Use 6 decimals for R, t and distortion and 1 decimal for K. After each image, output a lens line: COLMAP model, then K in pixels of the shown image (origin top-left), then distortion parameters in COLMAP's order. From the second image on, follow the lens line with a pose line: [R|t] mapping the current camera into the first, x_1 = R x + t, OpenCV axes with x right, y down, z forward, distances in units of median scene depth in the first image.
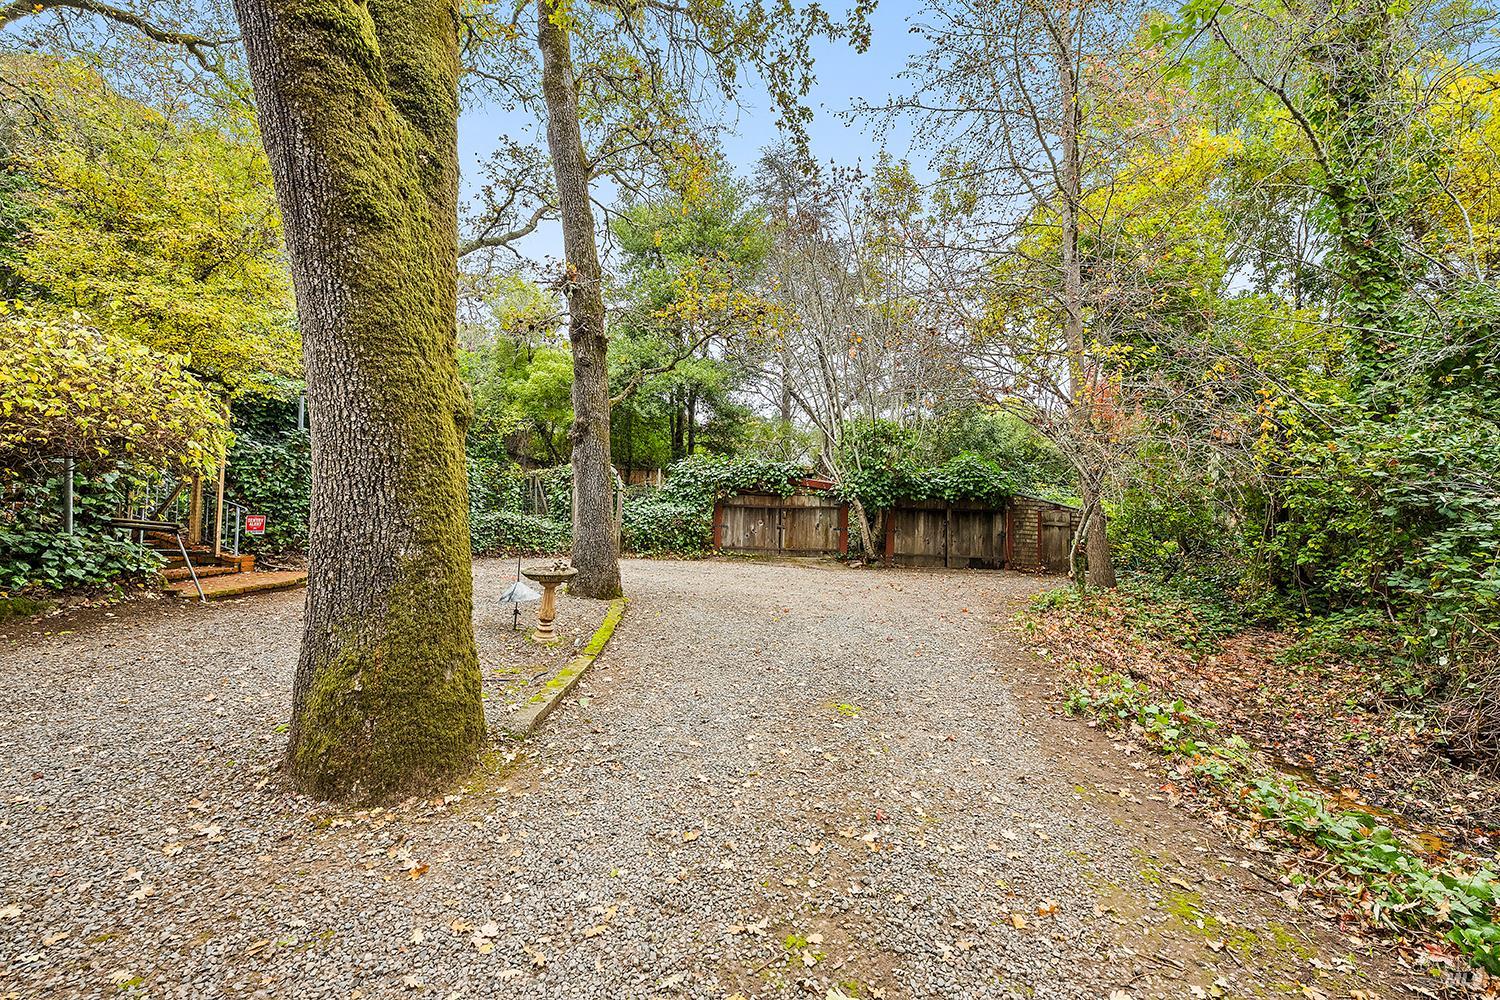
lens RADIAL K [[590.2, 0, 747.9], [0, 590.2, 491.2], [0, 0, 1]] dist [-0.001041, -0.000010]
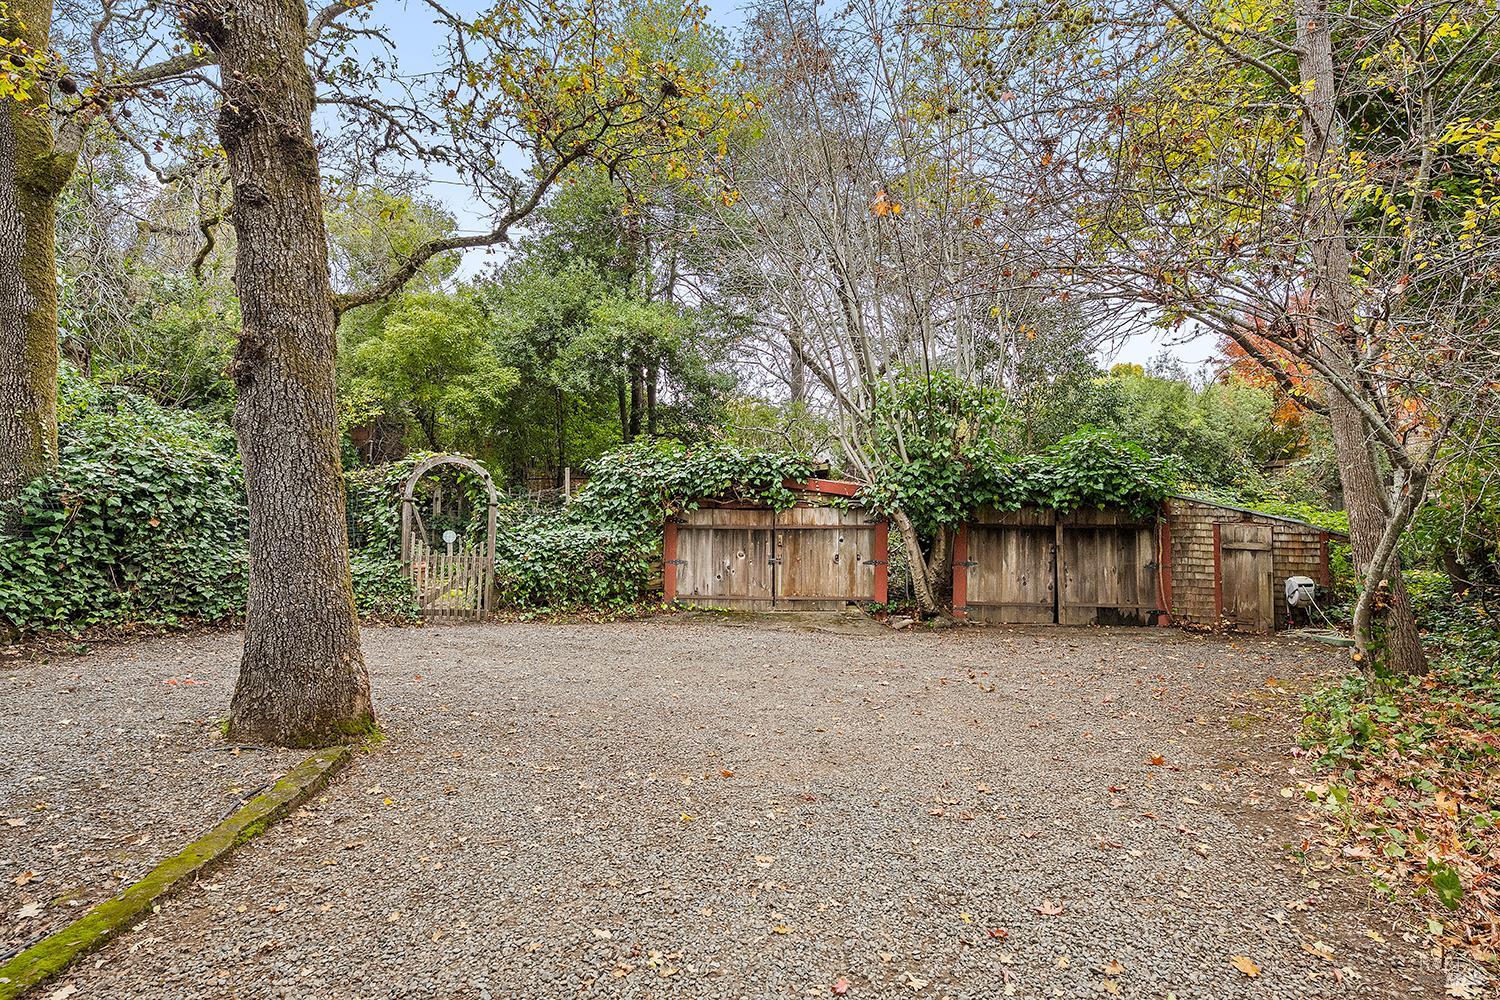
lens RADIAL K [[801.9, 0, 751.5], [0, 801.9, 508.4], [0, 0, 1]] dist [0.006620, 0.000407]
pose [[0.999737, -0.021769, -0.007159, 0.040740], [0.021760, 0.999762, -0.001330, 0.008472], [0.007186, 0.001174, 0.999973, 0.198617]]
